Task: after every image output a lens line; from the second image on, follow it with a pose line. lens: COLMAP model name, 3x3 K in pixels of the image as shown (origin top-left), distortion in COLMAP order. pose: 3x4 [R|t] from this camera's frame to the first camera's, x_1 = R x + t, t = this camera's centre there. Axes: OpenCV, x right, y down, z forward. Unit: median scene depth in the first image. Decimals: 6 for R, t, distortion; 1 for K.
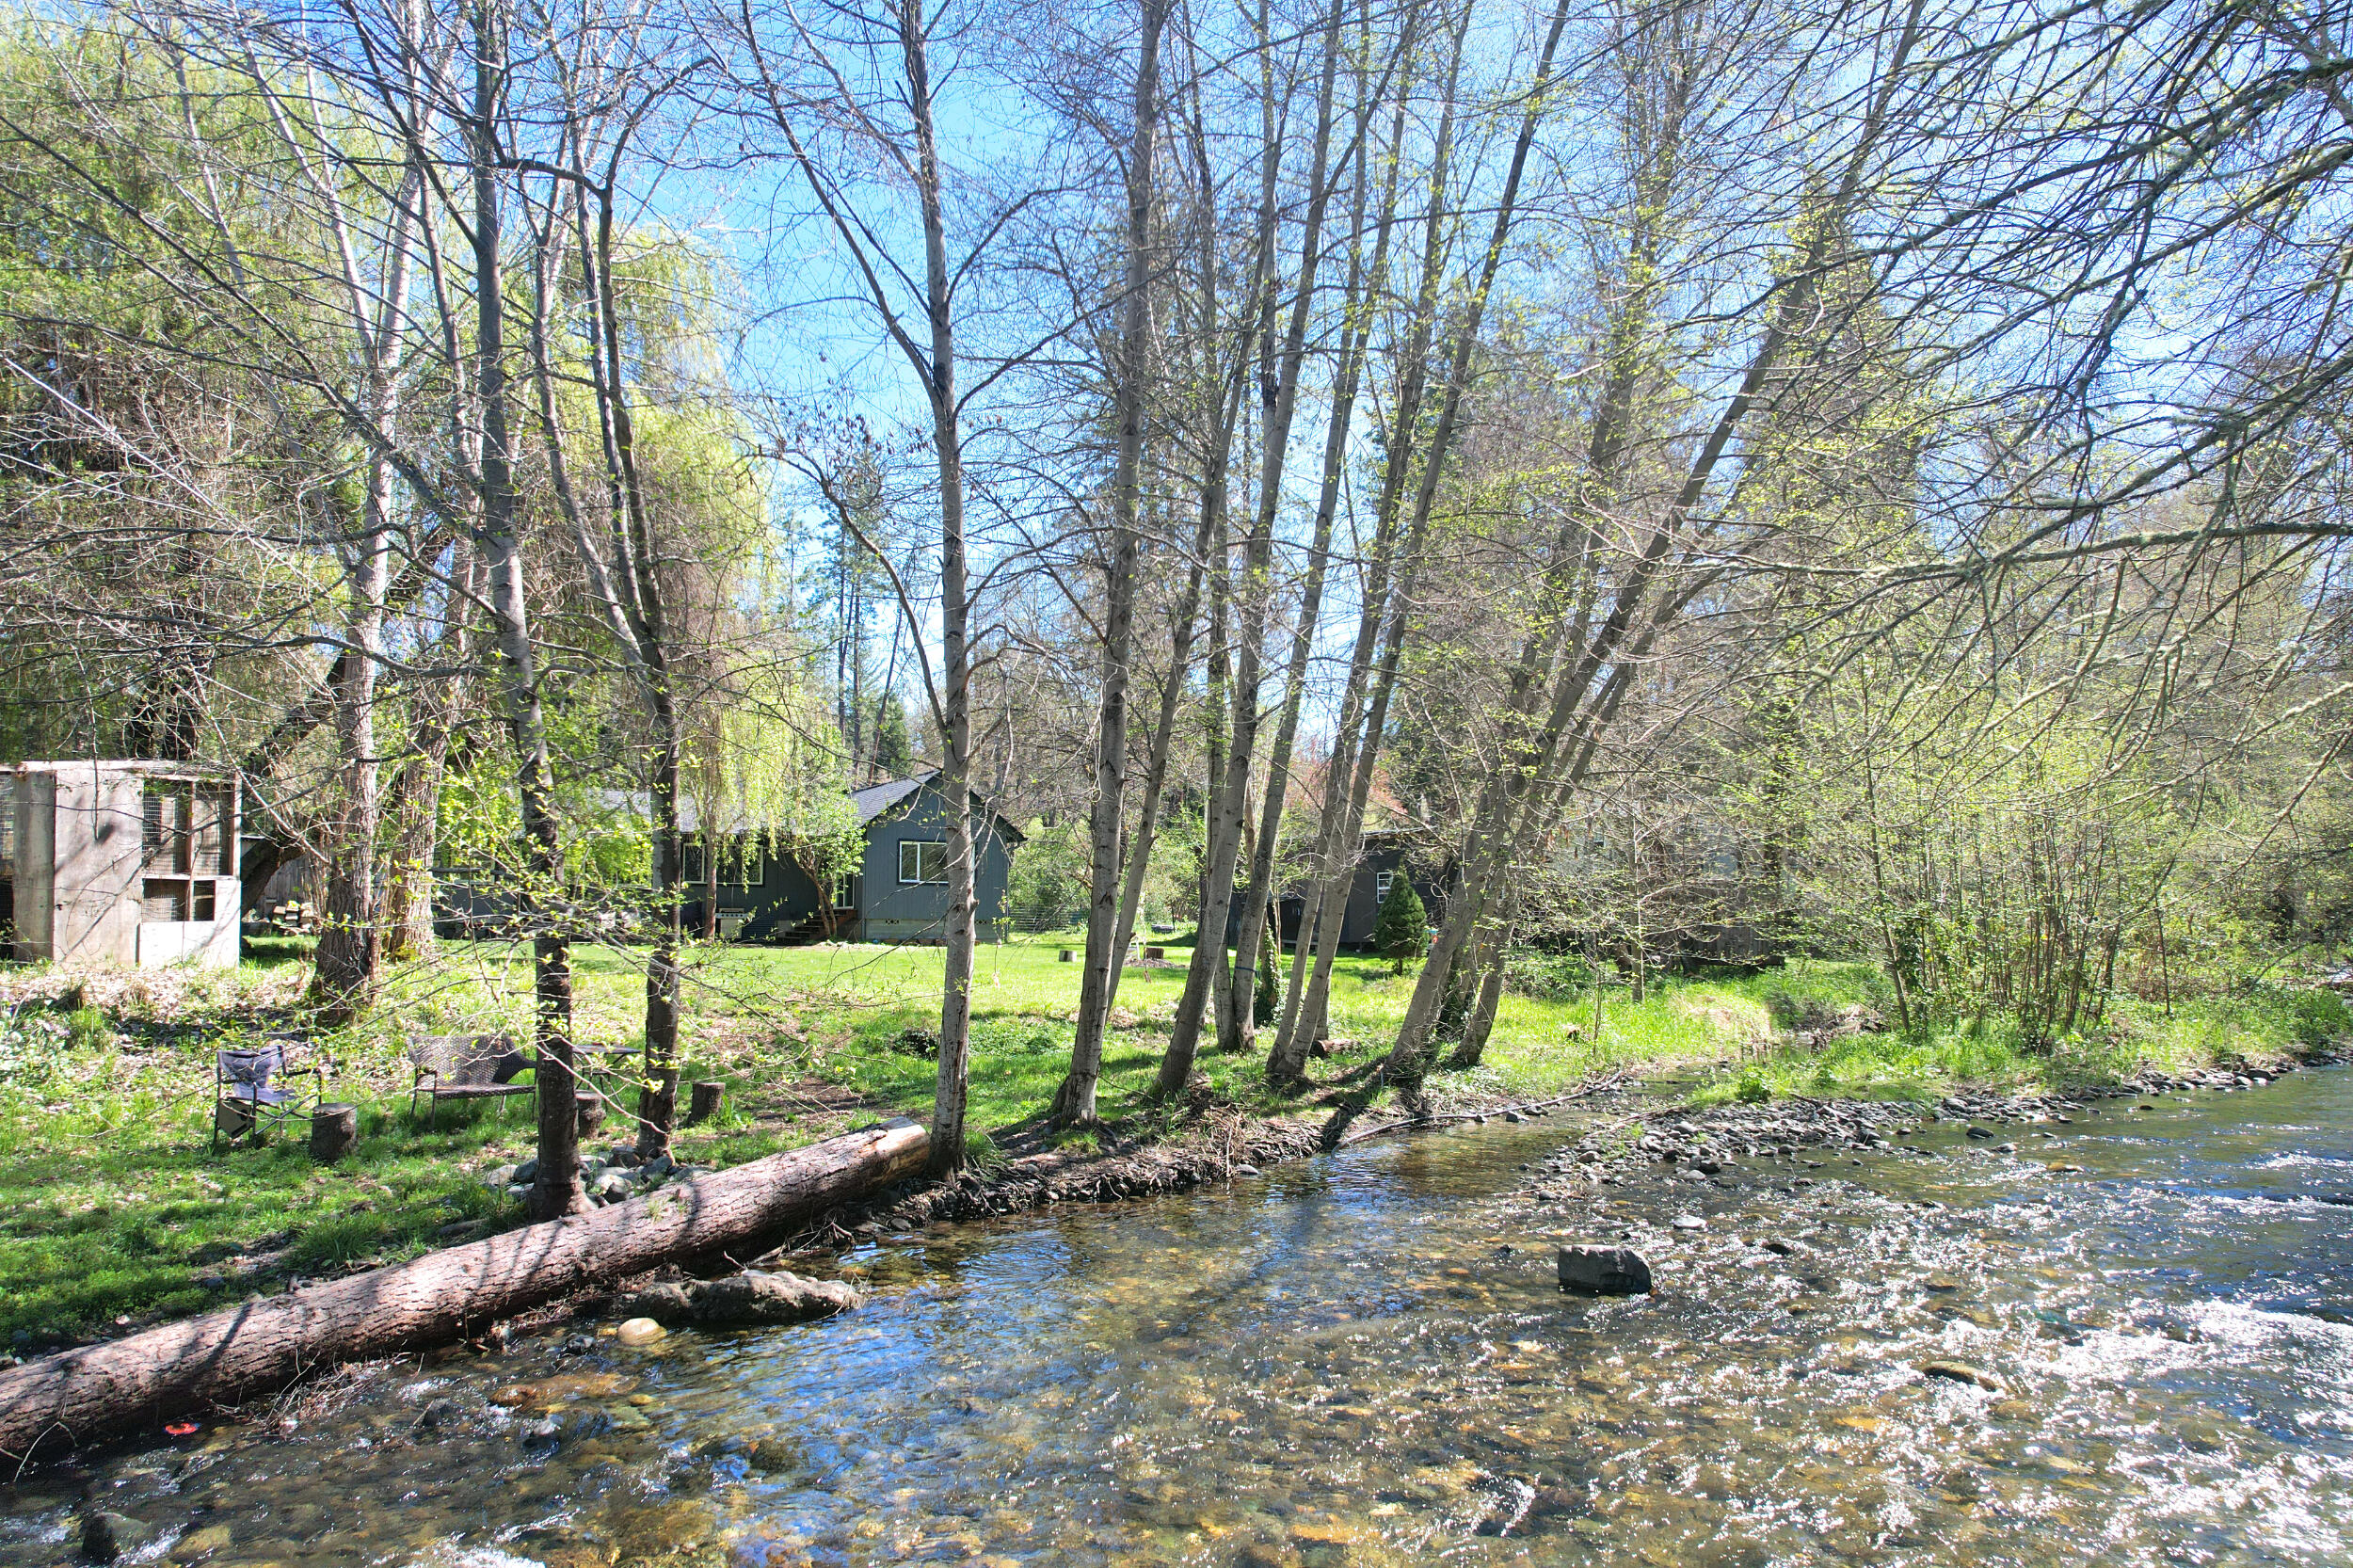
lens RADIAL K [[1536.3, 0, 1167.9], [0, 1536.3, 778.4], [0, 0, 1]] dist [-0.063177, 0.061391]
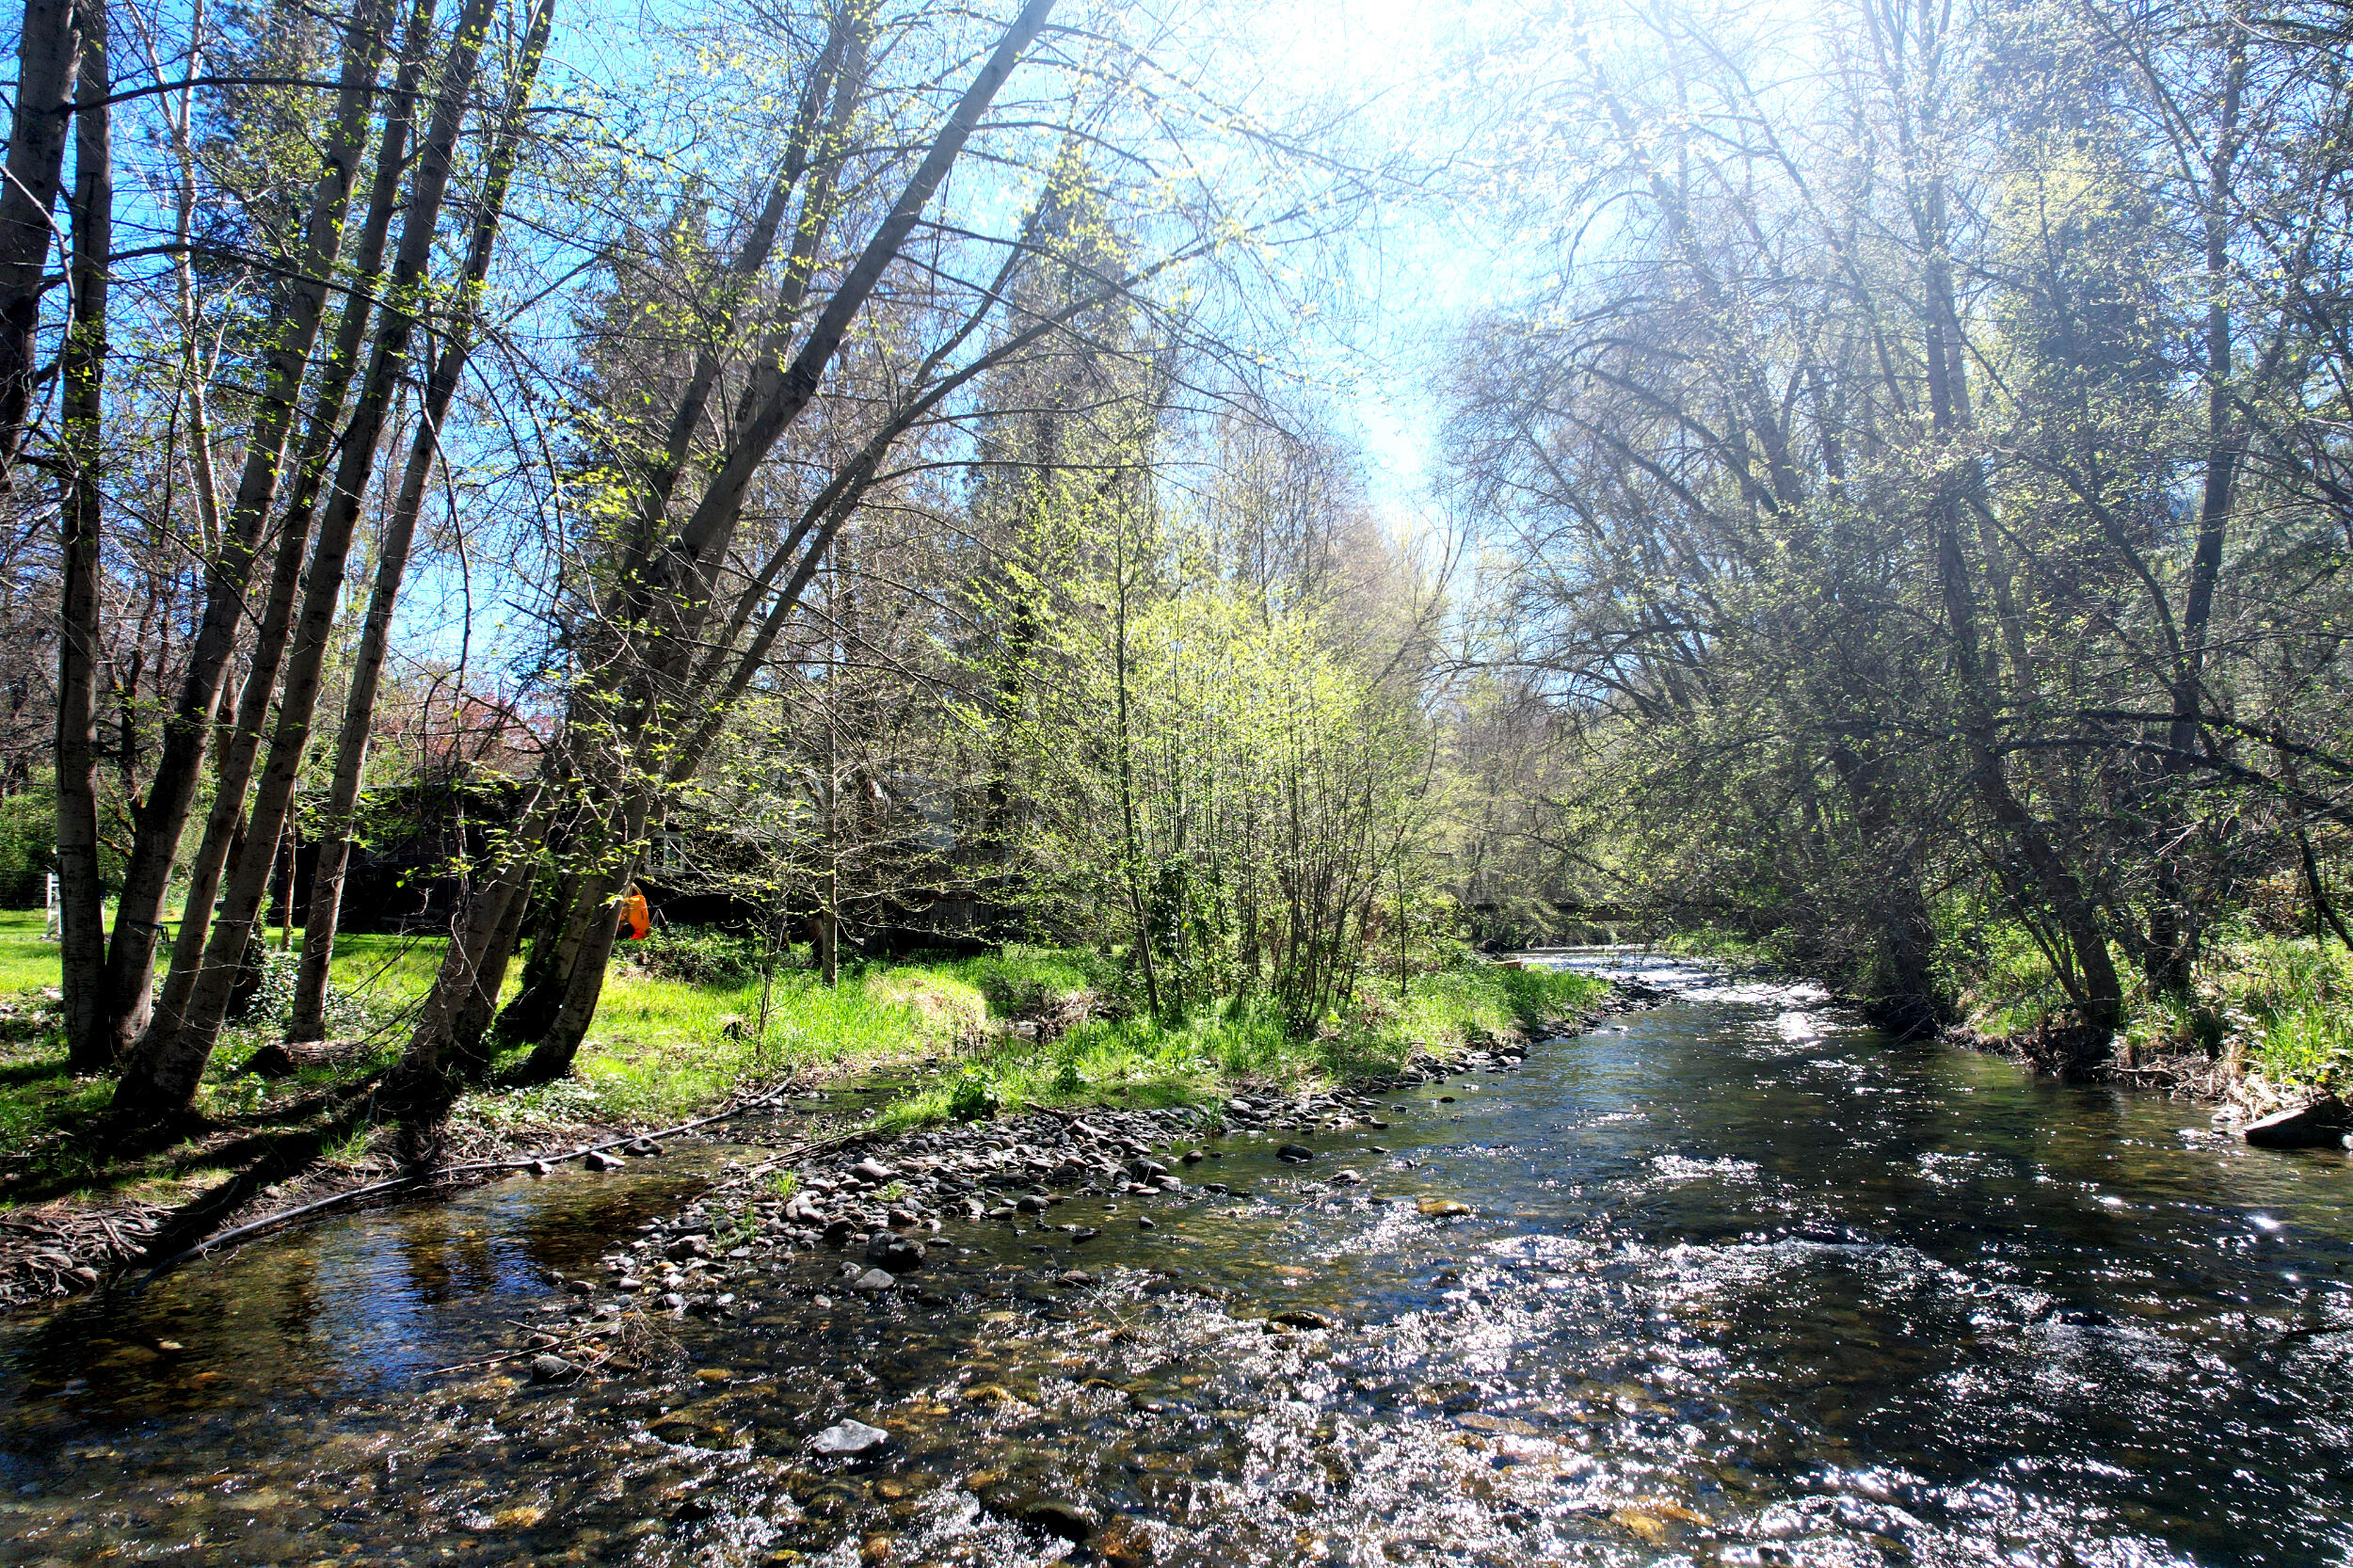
lens RADIAL K [[1536.3, 0, 1195.6], [0, 1536.3, 797.7], [0, 0, 1]] dist [-0.063177, 0.061391]
pose [[0.869534, 0.045623, 0.491761, 0.129498], [-0.051176, 0.998687, -0.002164, 0.066735], [-0.491214, -0.023285, 0.870728, 0.361160]]
